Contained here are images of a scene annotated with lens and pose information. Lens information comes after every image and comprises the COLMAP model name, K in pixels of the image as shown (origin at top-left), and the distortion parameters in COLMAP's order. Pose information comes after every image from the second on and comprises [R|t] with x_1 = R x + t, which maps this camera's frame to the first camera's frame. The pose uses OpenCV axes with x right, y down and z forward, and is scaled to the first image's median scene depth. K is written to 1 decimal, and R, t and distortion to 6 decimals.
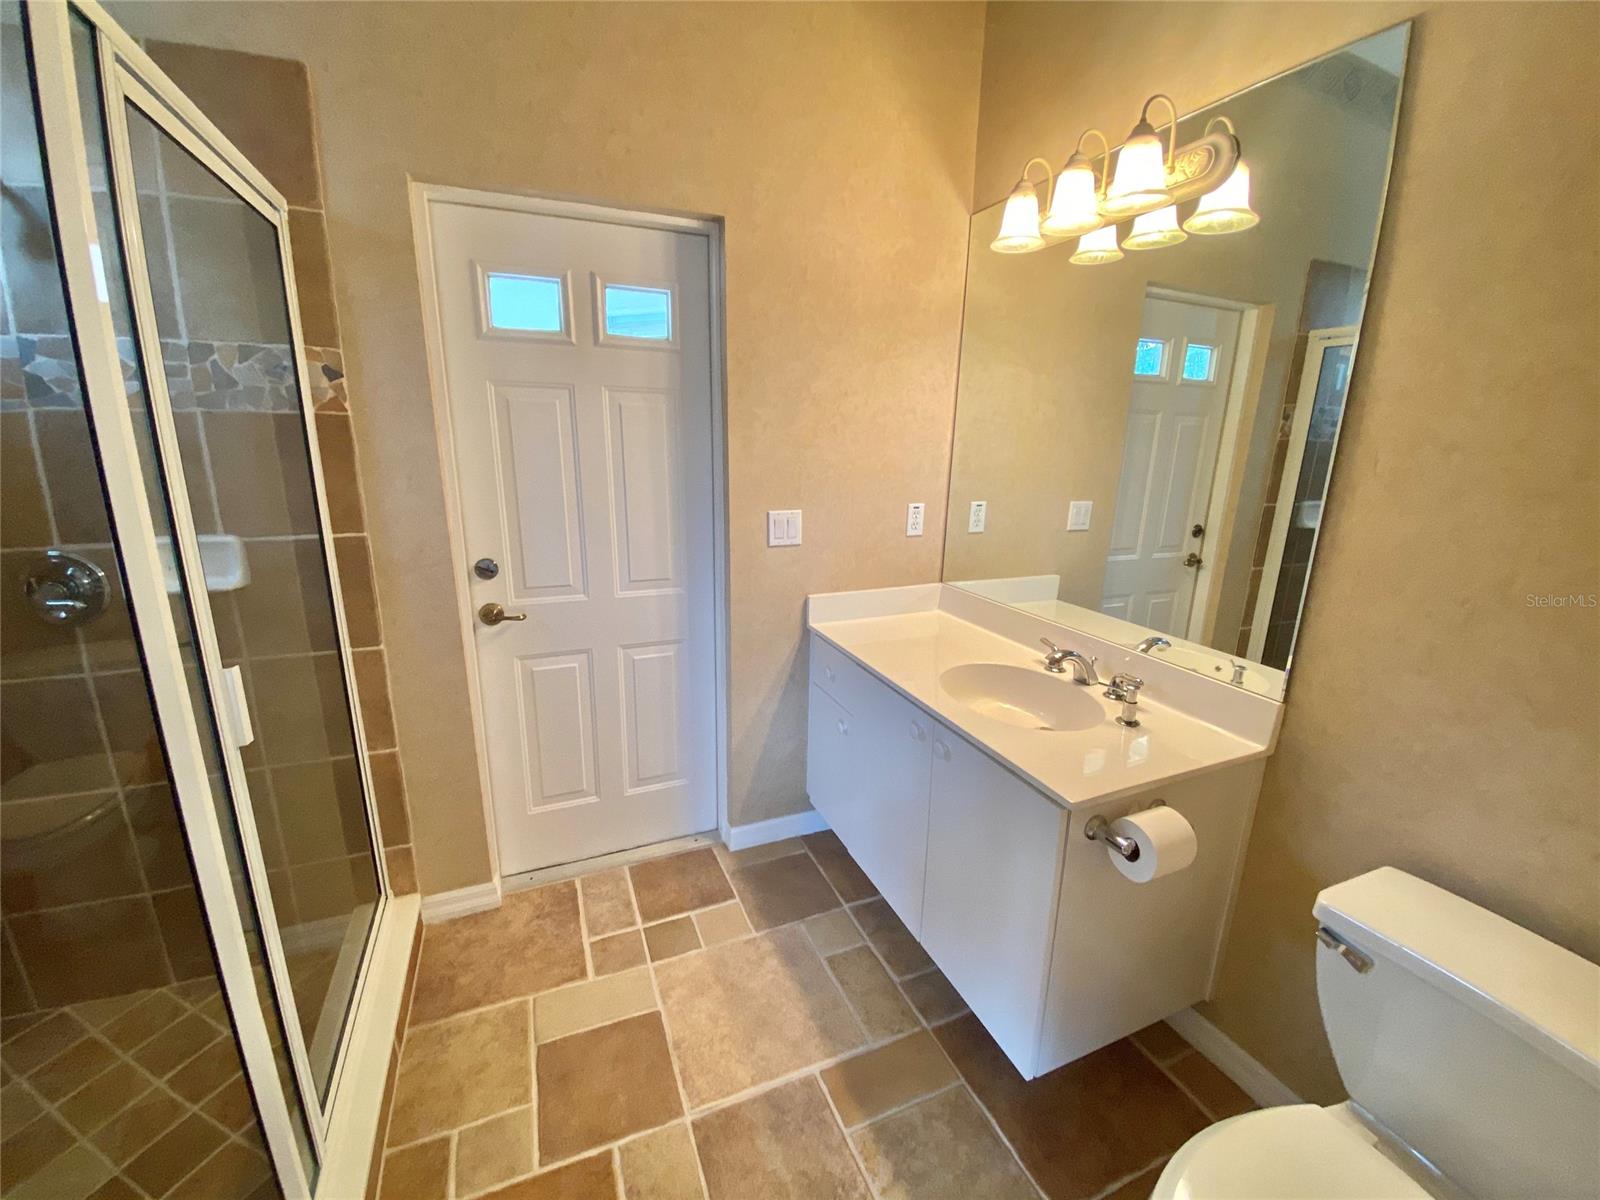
lens RADIAL K [[650.9, 0, 798.5], [0, 650.9, 595.2], [0, 0, 1]] dist [0.012889, -0.016484]
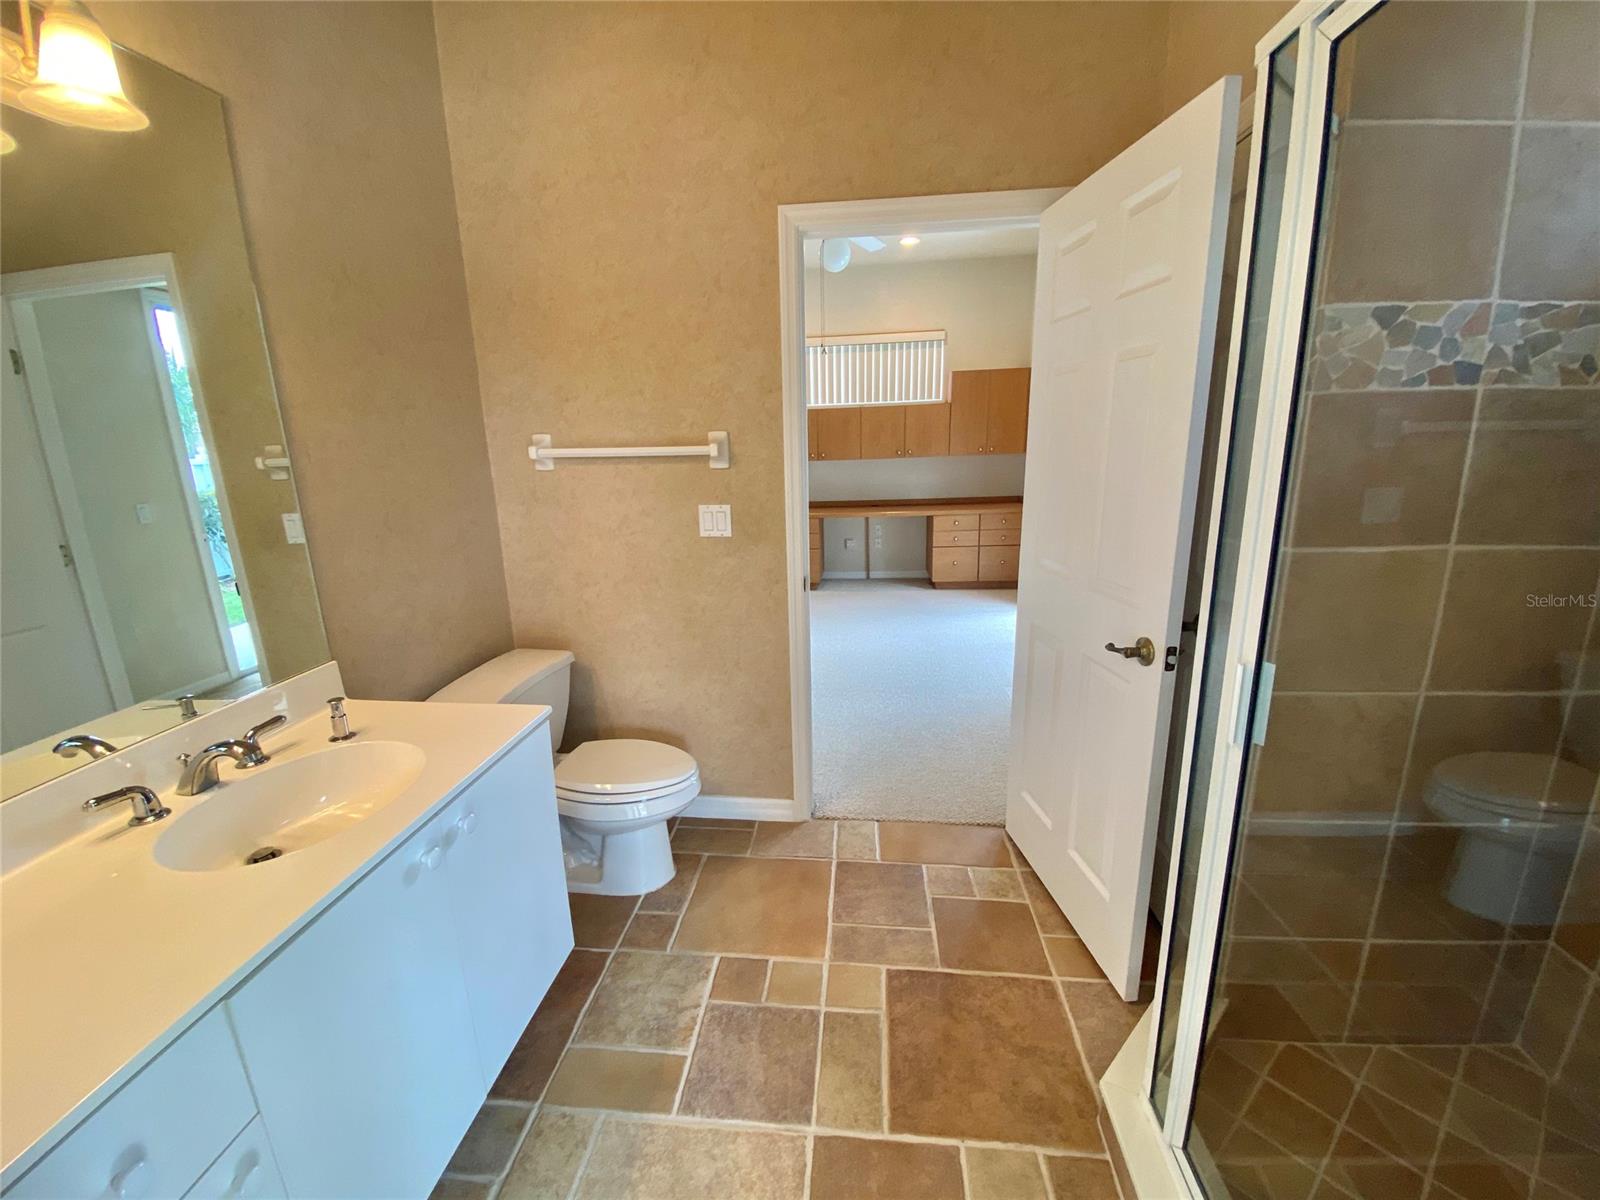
lens RADIAL K [[650.9, 0, 798.5], [0, 650.9, 595.2], [0, 0, 1]] dist [0.012889, -0.016484]
pose [[-0.879572, -0.116428, 0.461299, -0.498485], [0.108296, 0.895146, 0.432419, -0.337159], [-0.463276, 0.430301, -0.774737, 1.388776]]
